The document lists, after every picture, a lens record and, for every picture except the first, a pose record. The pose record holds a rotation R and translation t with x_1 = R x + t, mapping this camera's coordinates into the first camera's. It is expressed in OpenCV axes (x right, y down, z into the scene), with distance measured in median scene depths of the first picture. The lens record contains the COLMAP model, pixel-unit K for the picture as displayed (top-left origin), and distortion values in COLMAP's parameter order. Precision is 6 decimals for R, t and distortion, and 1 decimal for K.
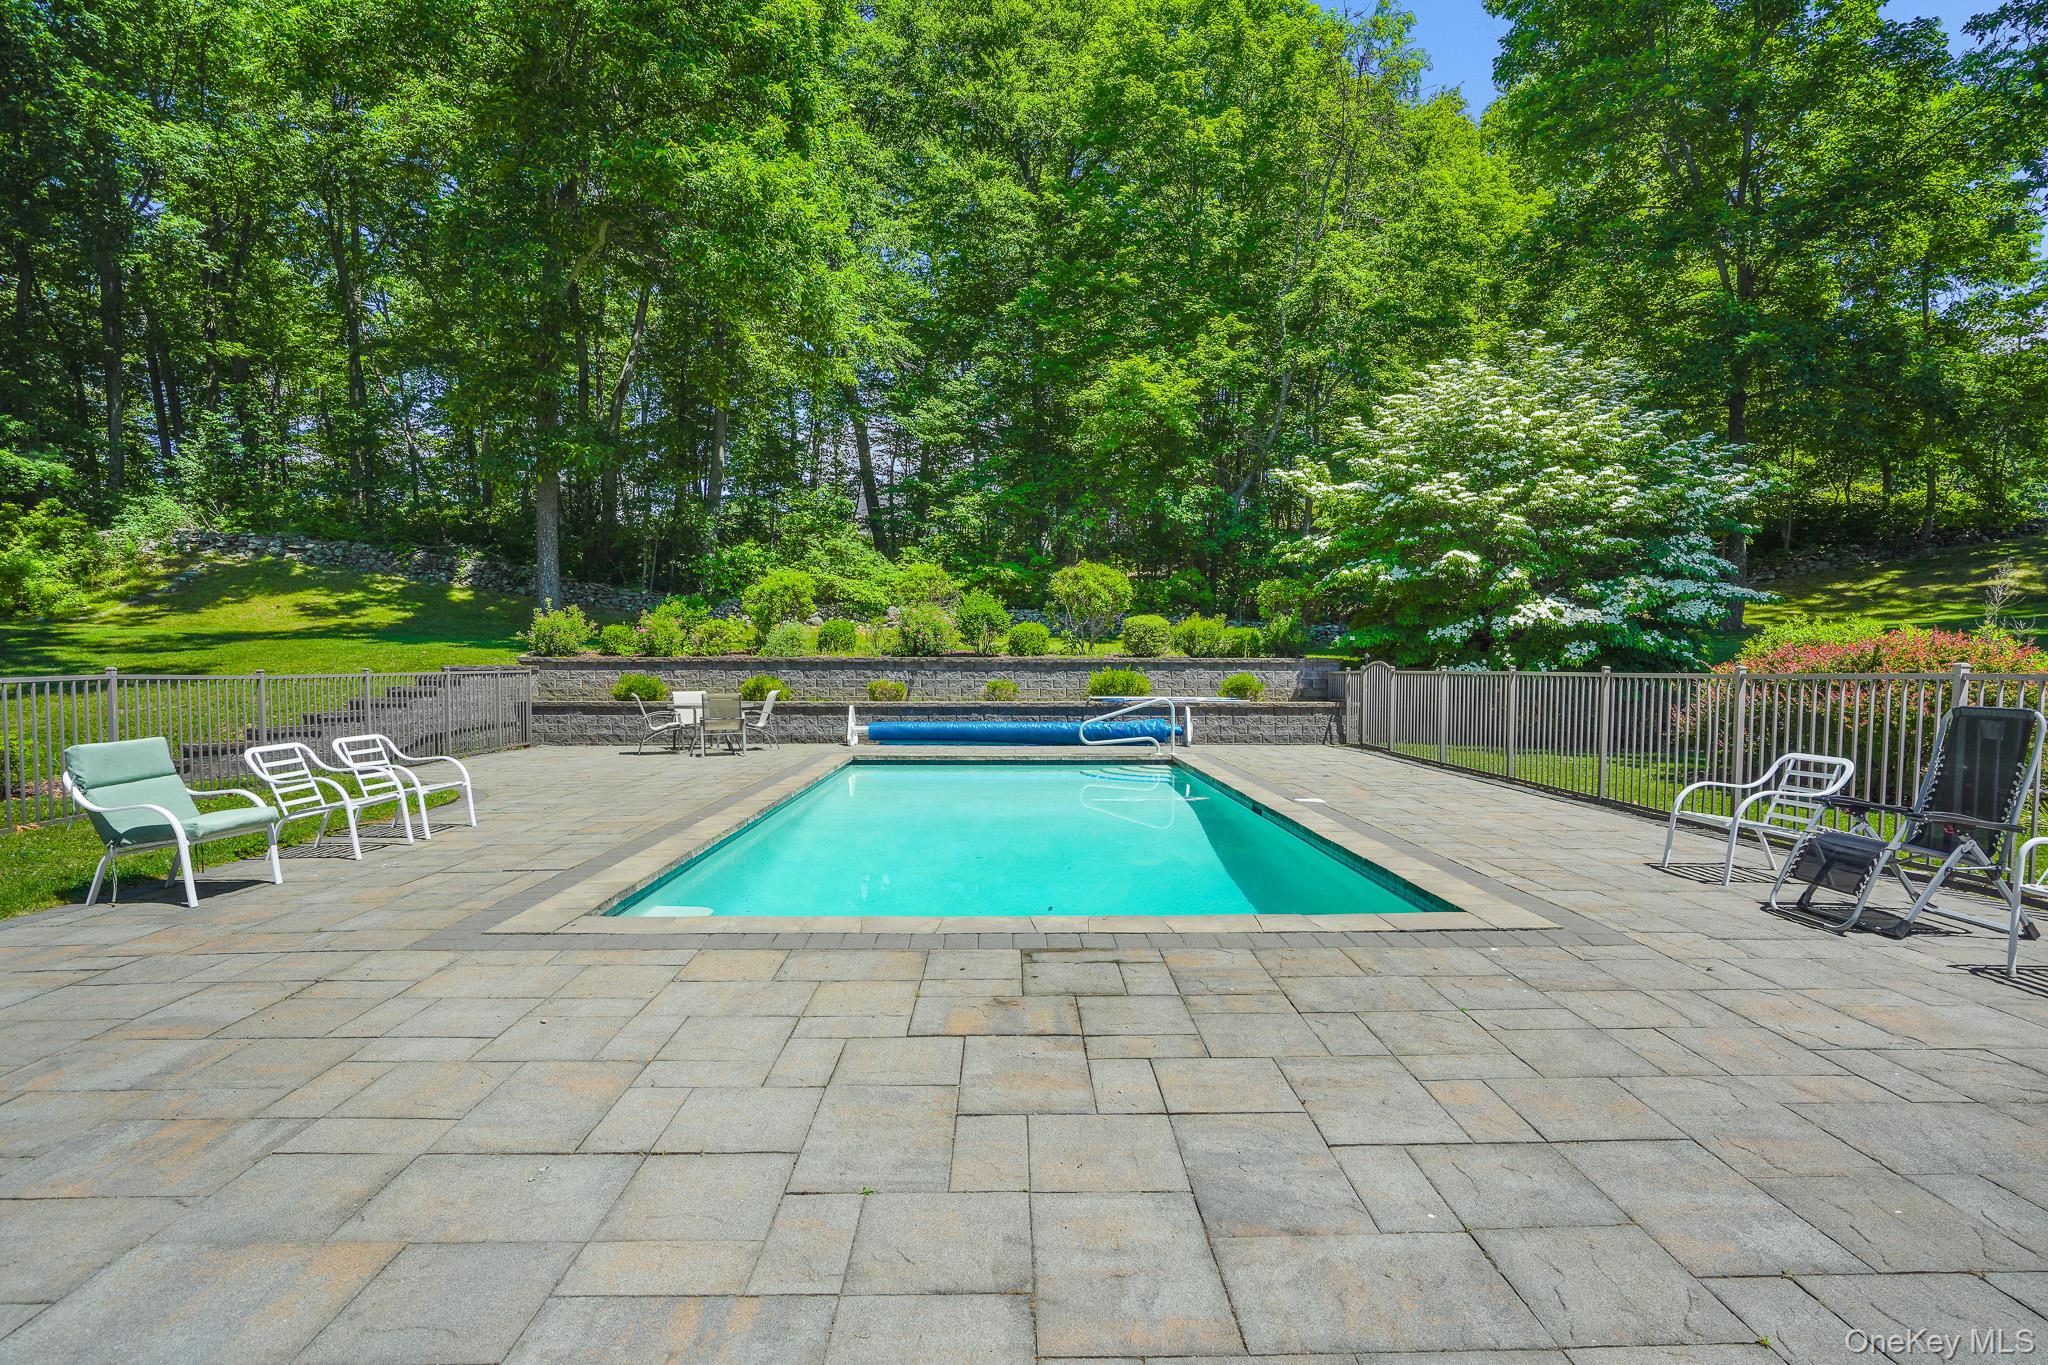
lens RADIAL K [[1052.2, 0, 1008.5], [0, 1052.2, 691.6], [0, 0, 1]] dist [-0.006228, -0.000760]
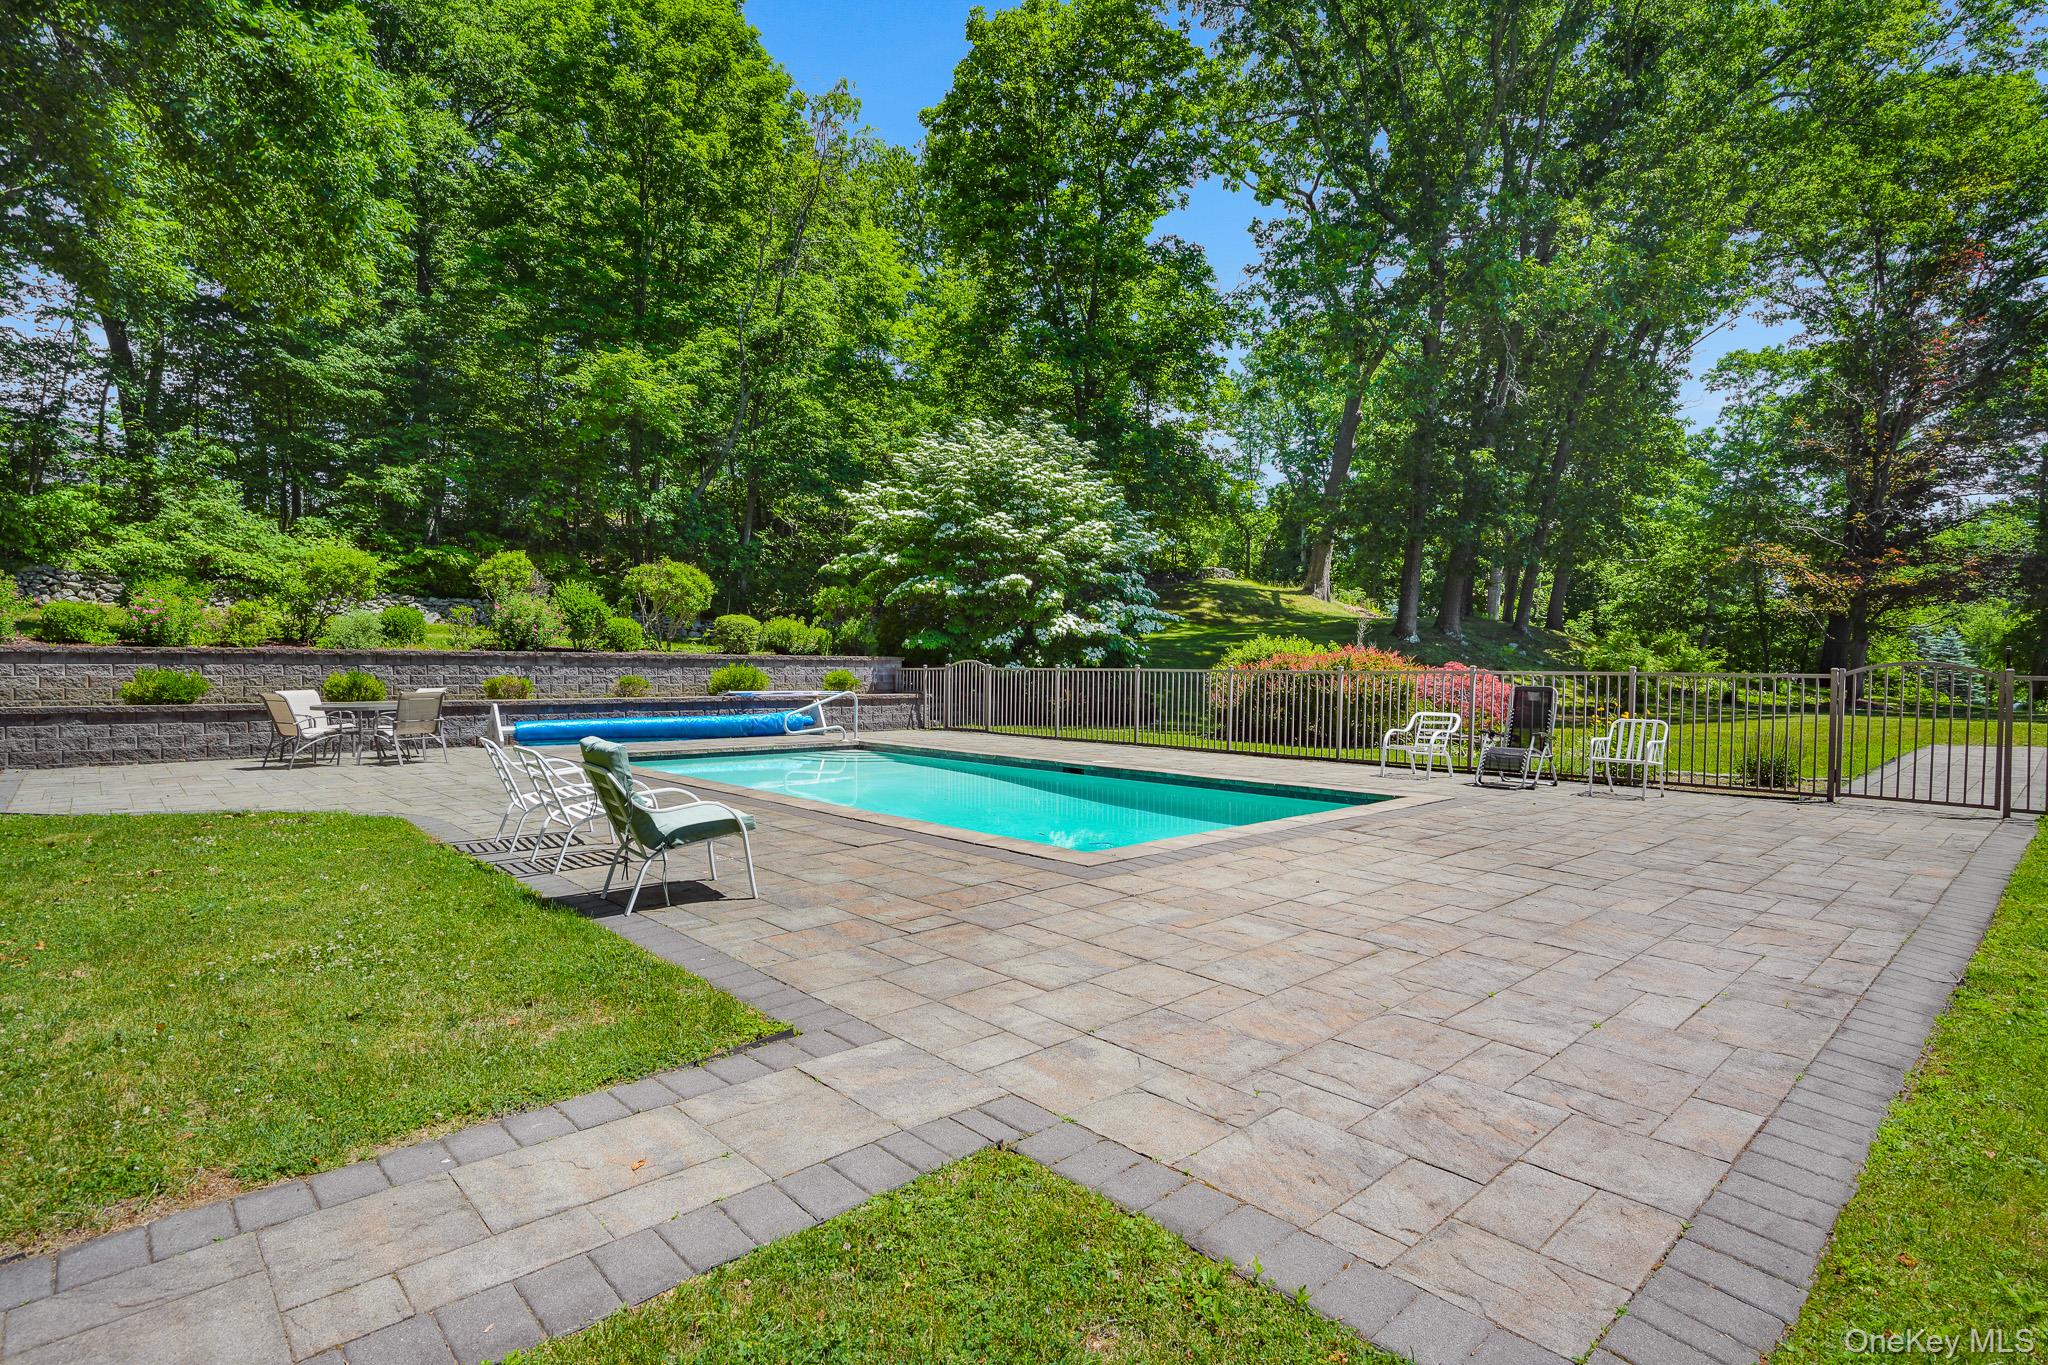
lens RADIAL K [[1052.2, 0, 1008.5], [0, 1052.2, 691.6], [0, 0, 1]] dist [-0.006228, -0.000760]
pose [[0.765030, -0.011789, 0.643886, -0.376054], [0.010086, 0.999929, 0.006323, 0.001104], [-0.643915, 0.001657, 0.765095, 0.015212]]
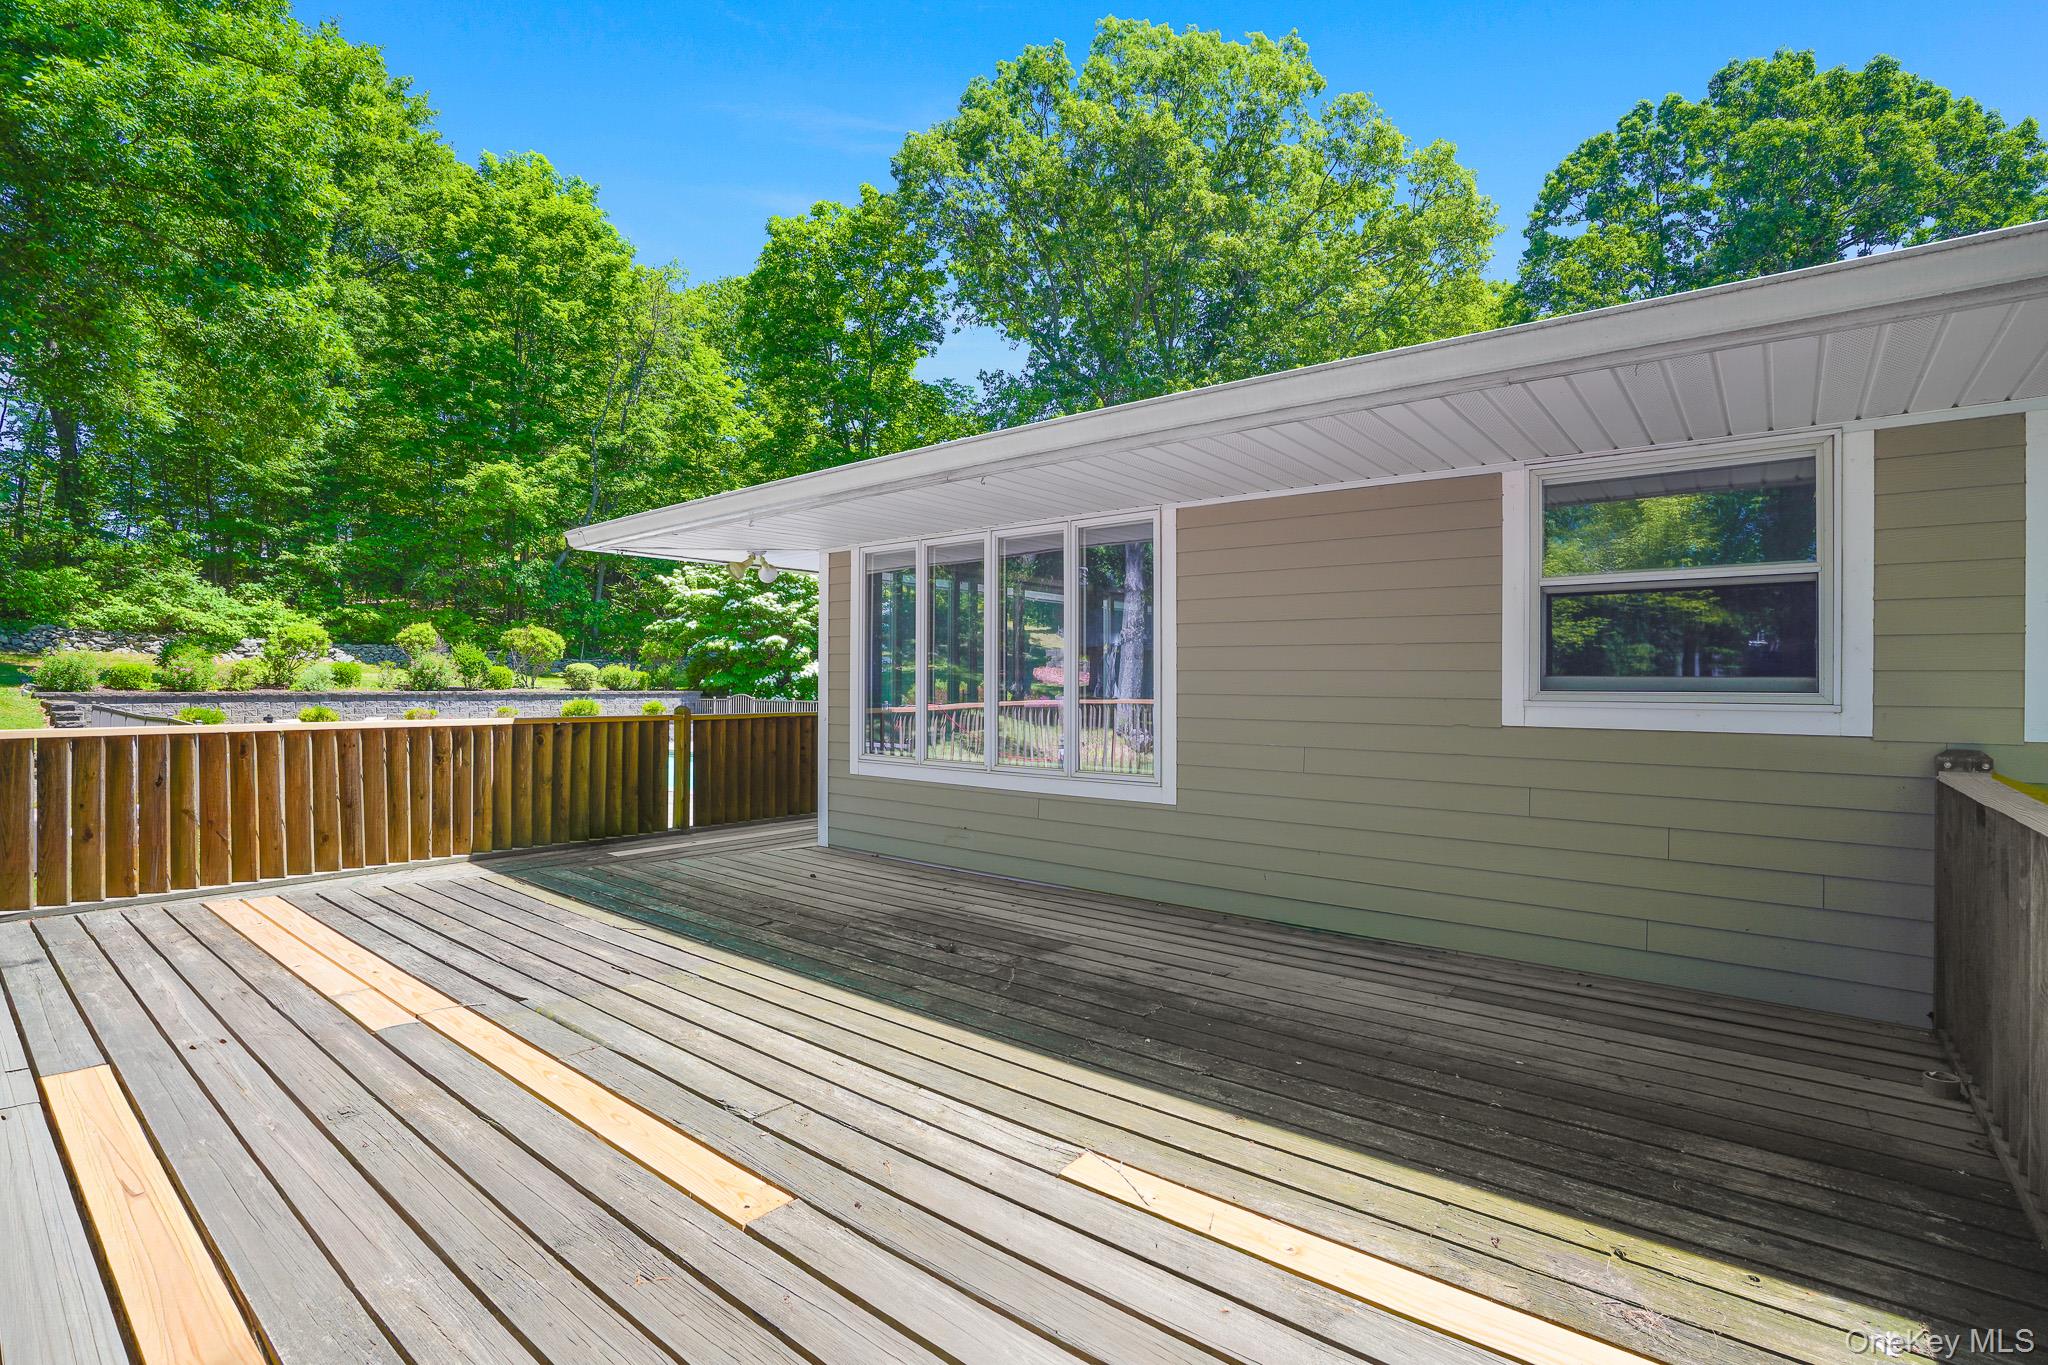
lens RADIAL K [[999.5, 0, 990.5], [0, 999.5, 673.4], [0, 0, 1]] dist [-0.000916, 0.000447]
pose [[0.691101, 0.006905, 0.722725, -0.565547], [0.013784, 0.999647, -0.022732, -0.017110], [-0.722627, 0.025673, 0.690761, -0.492822]]
